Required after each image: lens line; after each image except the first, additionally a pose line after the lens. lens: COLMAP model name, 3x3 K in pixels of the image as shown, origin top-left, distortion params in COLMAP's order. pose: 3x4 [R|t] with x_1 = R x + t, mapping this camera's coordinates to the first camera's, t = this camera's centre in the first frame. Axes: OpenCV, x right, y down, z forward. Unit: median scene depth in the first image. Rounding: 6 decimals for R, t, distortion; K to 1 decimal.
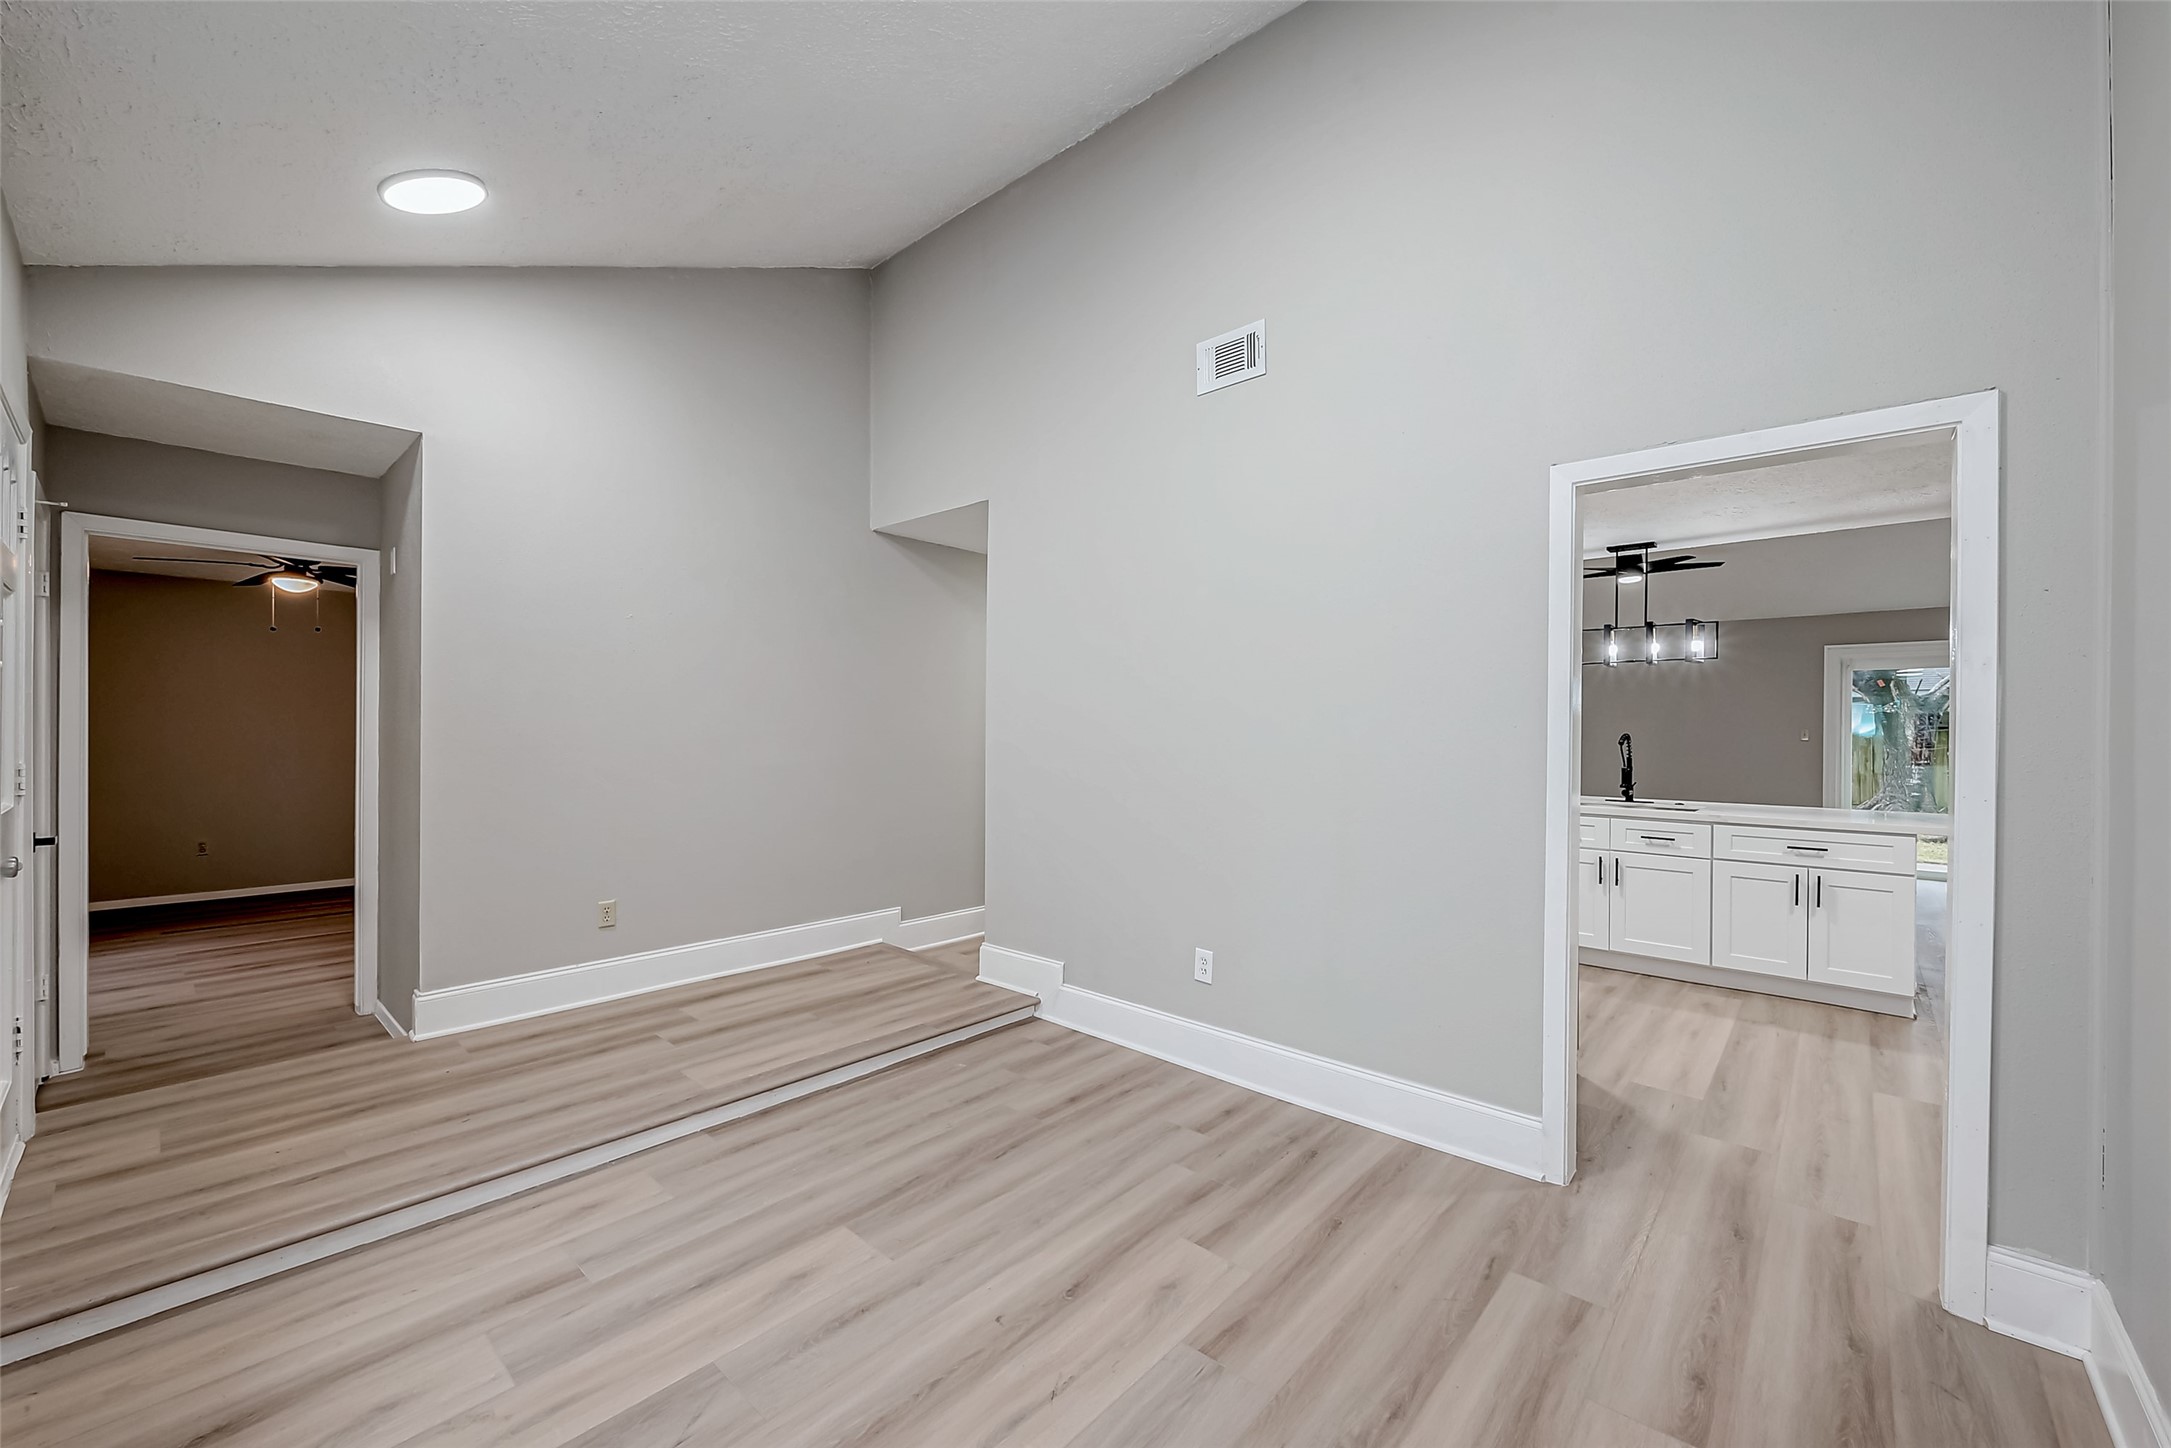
lens RADIAL K [[868.2, 0, 1088.1], [0, 868.2, 732.7], [0, 0, 1]] dist [-0.001212, -0.000141]
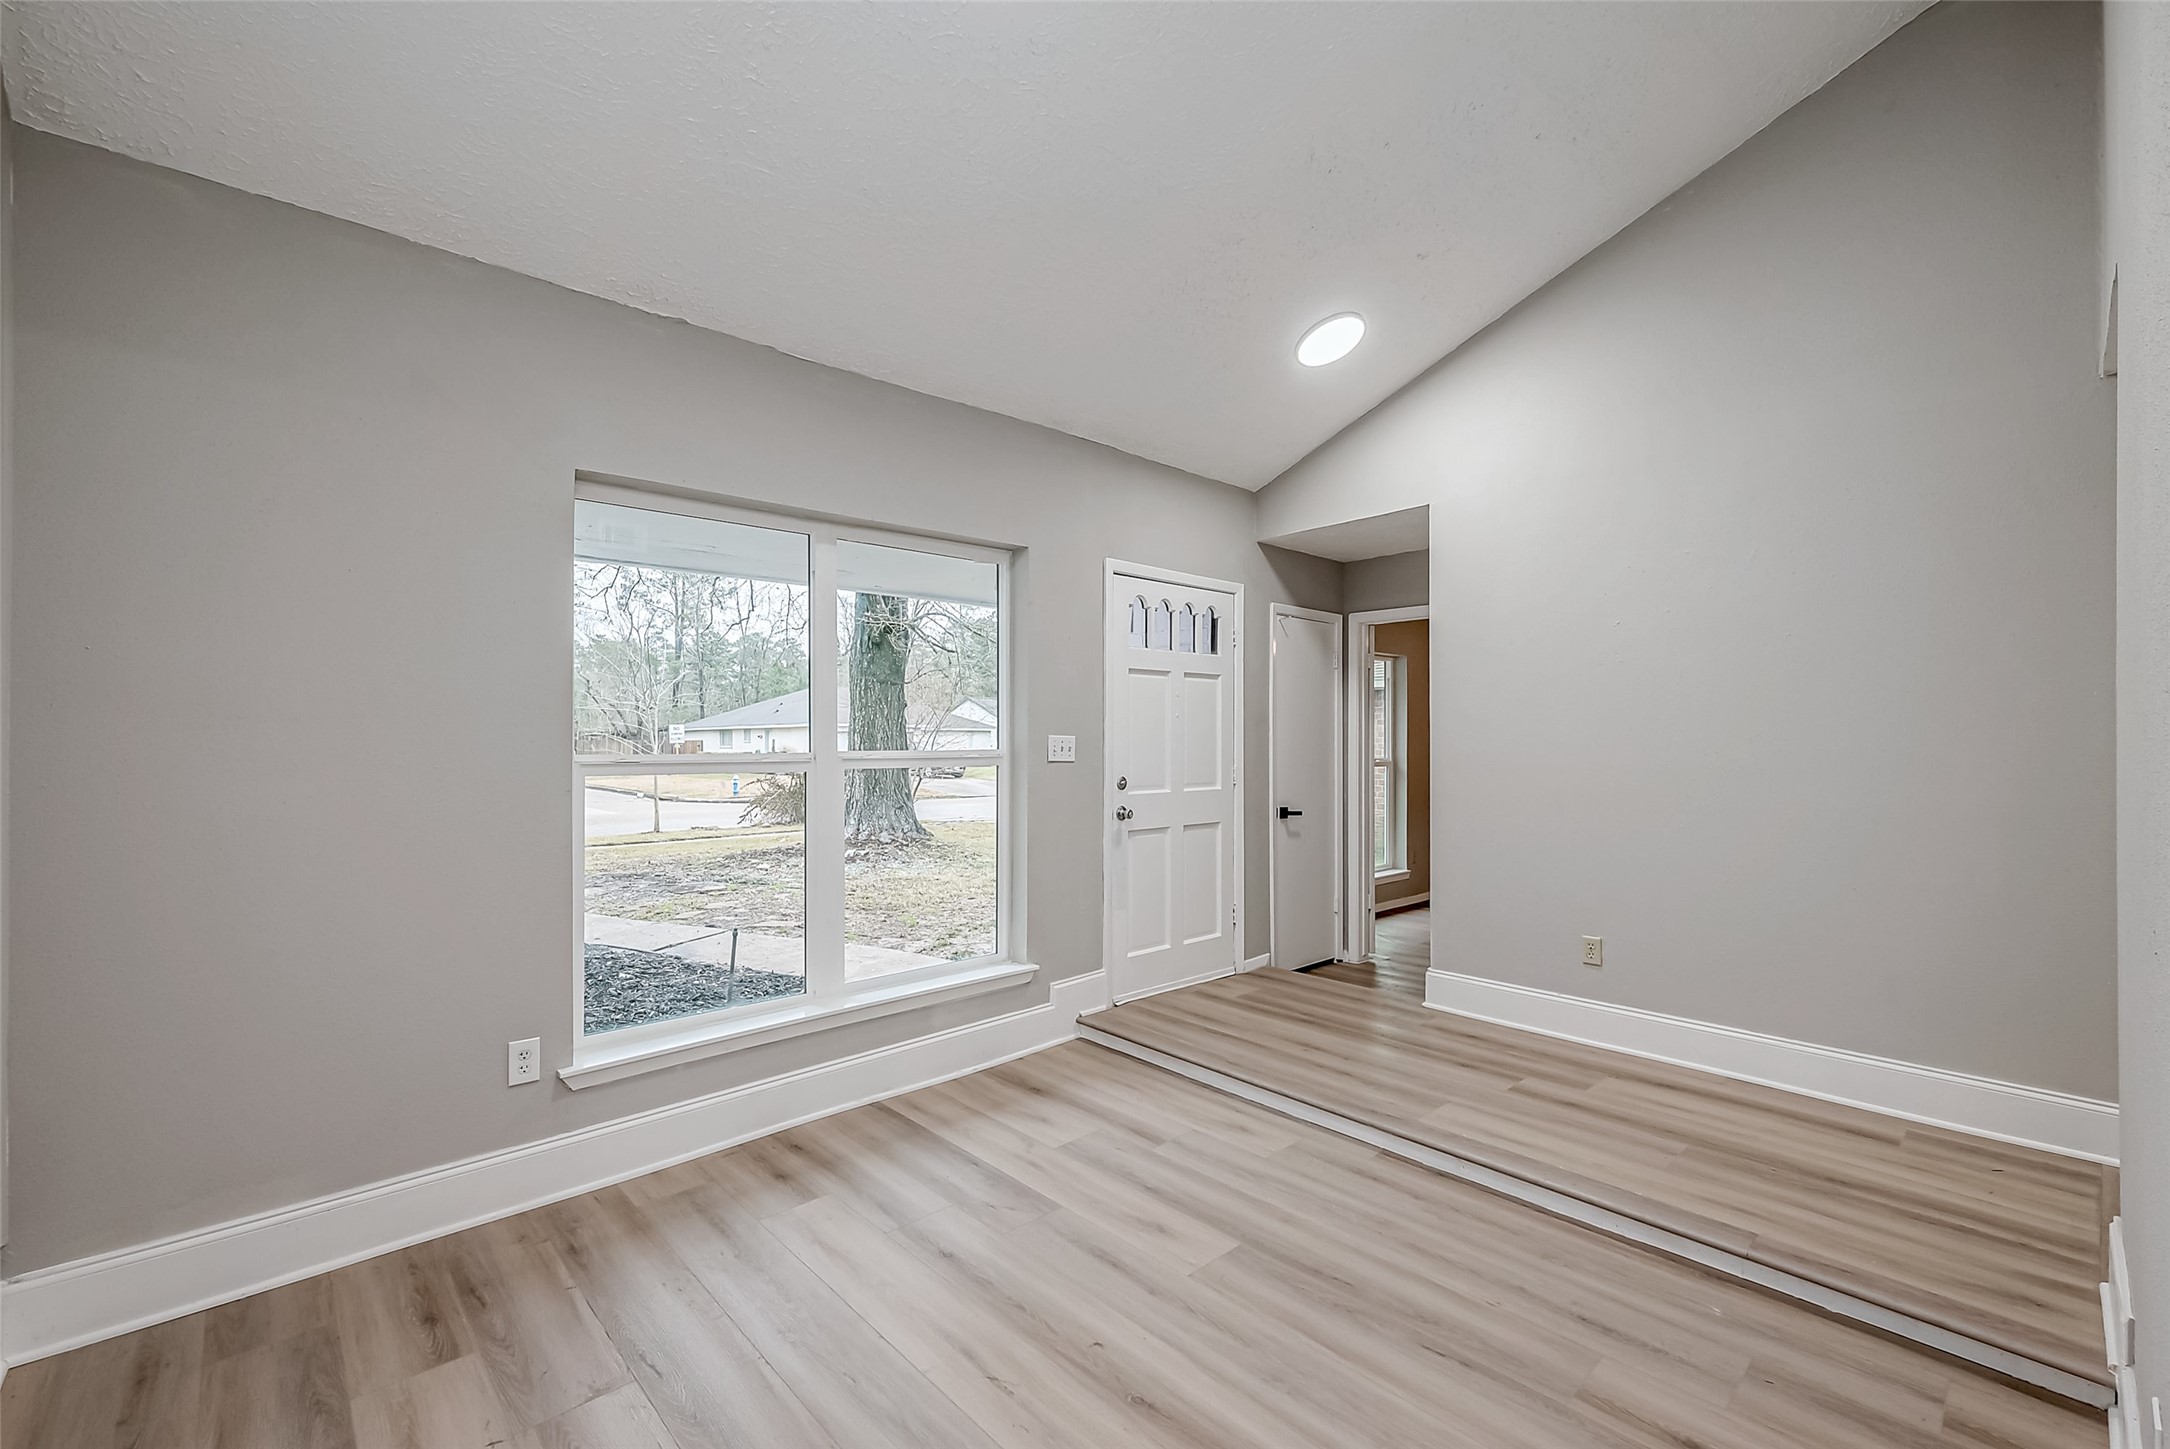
lens RADIAL K [[905.7, 0, 1032.0], [0, 905.7, 732.2], [0, 0, 1]] dist [0.003193, 0.000342]
pose [[-0.133487, -0.015482, -0.990930, 0.688623], [-0.008757, 0.999857, -0.014442, -0.004605], [0.991012, 0.006749, -0.133603, 0.773996]]
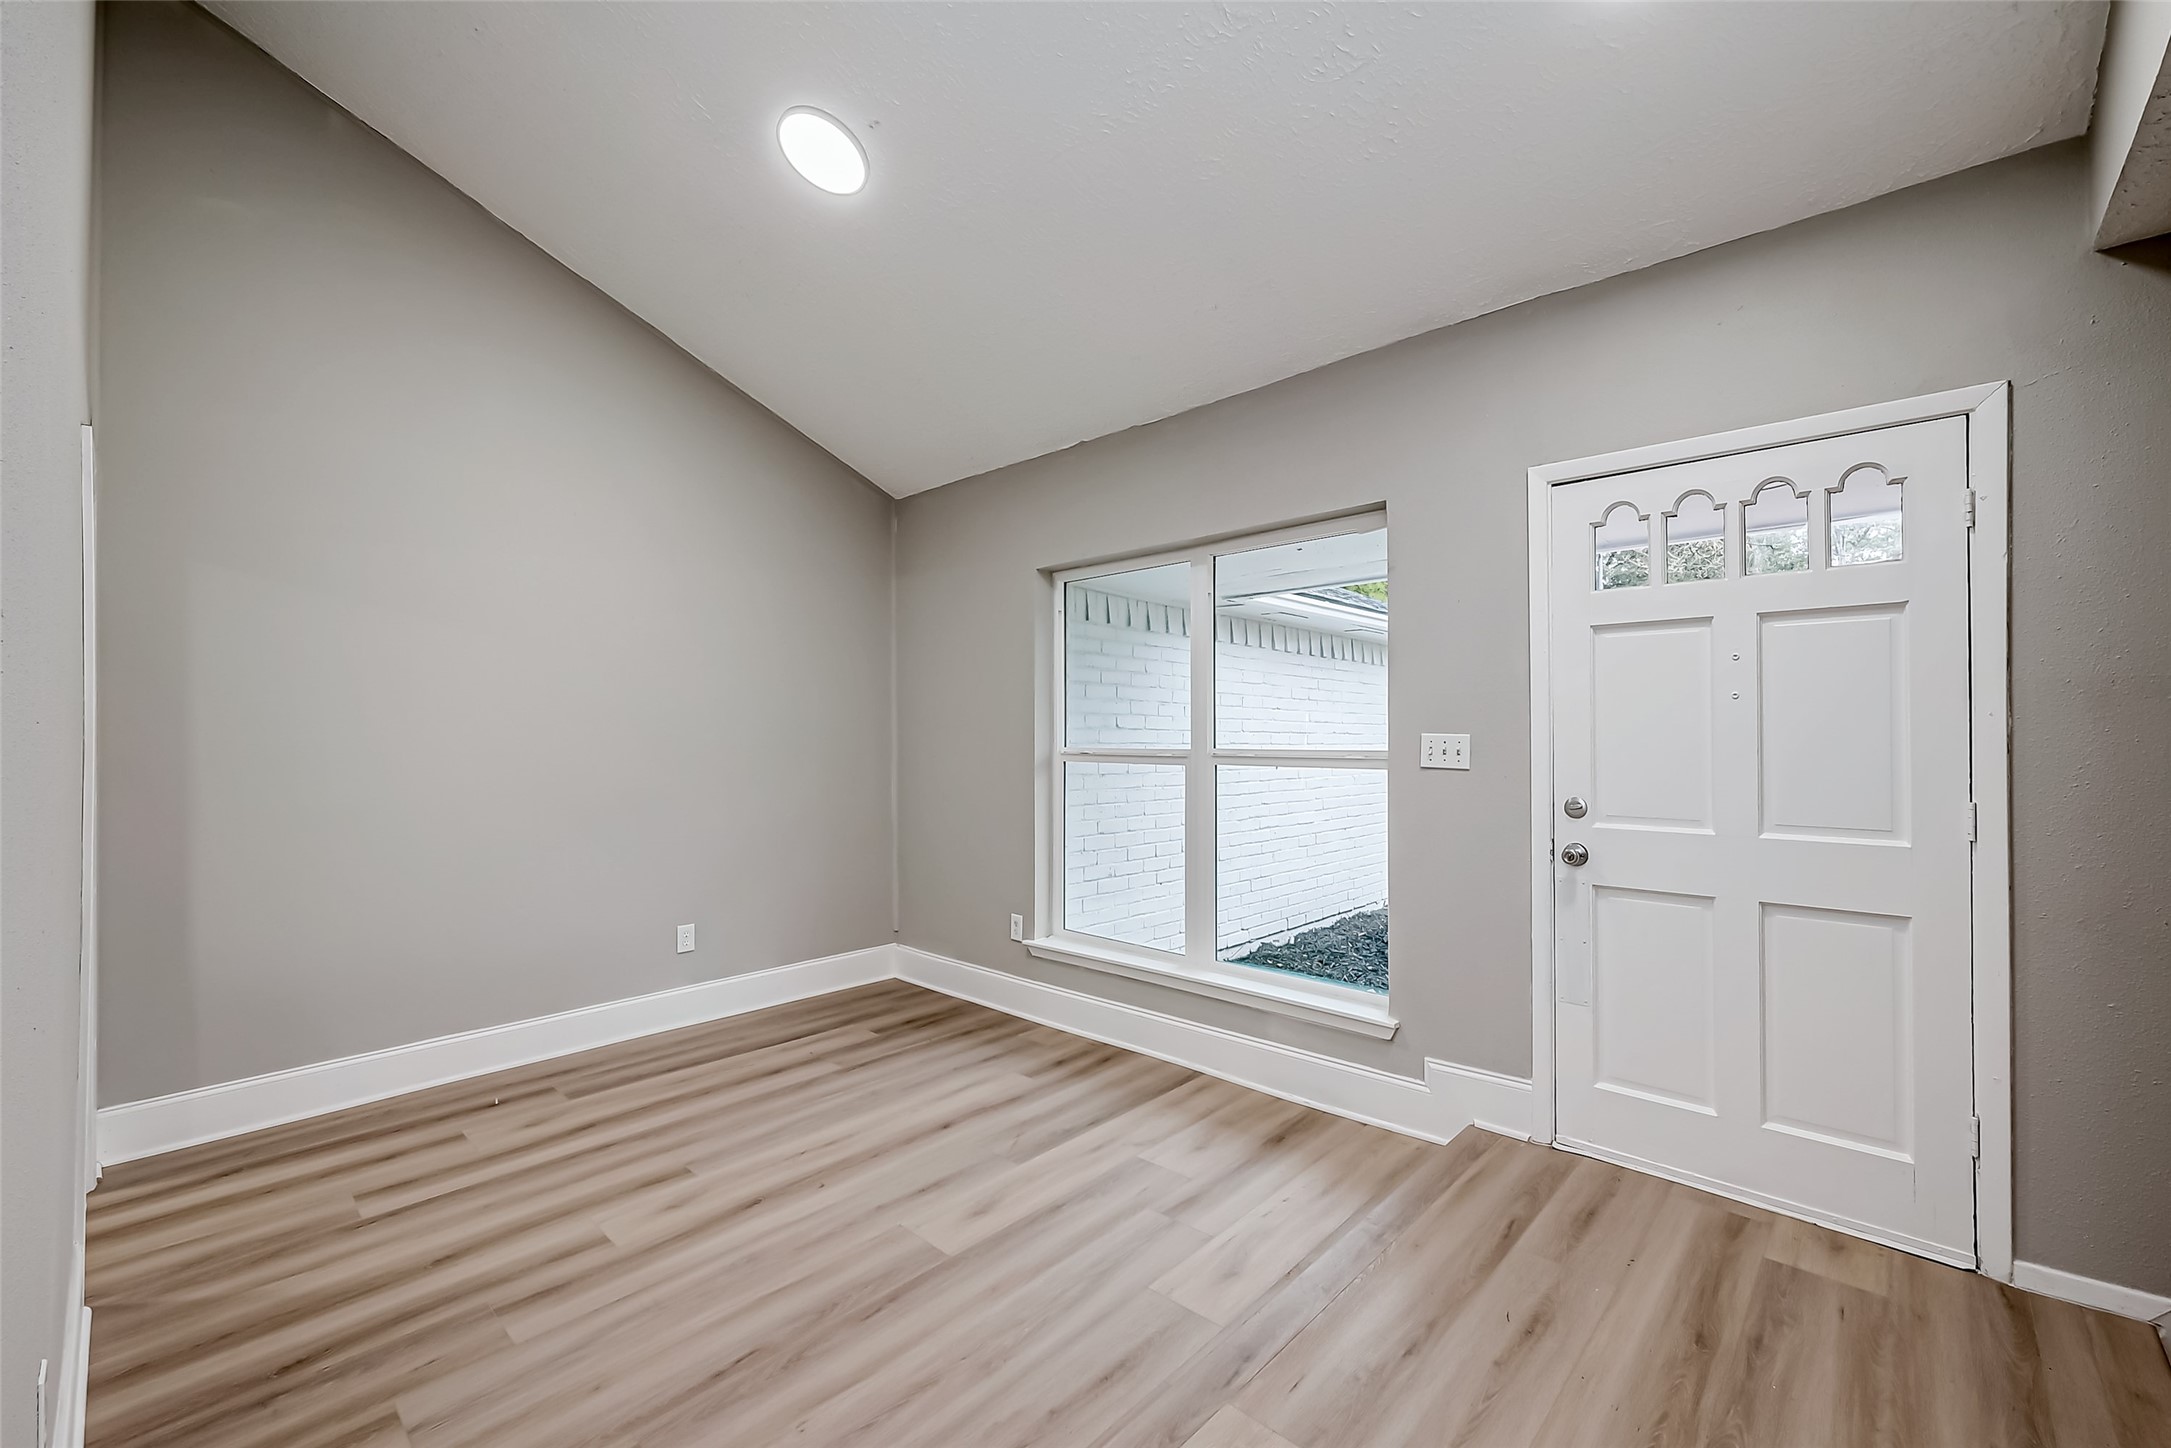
lens RADIAL K [[868.2, 0, 1088.1], [0, 868.2, 732.7], [0, 0, 1]] dist [-0.001212, -0.000141]
pose [[-0.999859, -0.006912, 0.015283, -0.387889], [-0.006825, 0.999960, 0.005716, -0.025595], [-0.015322, 0.005611, -0.999867, 1.705013]]
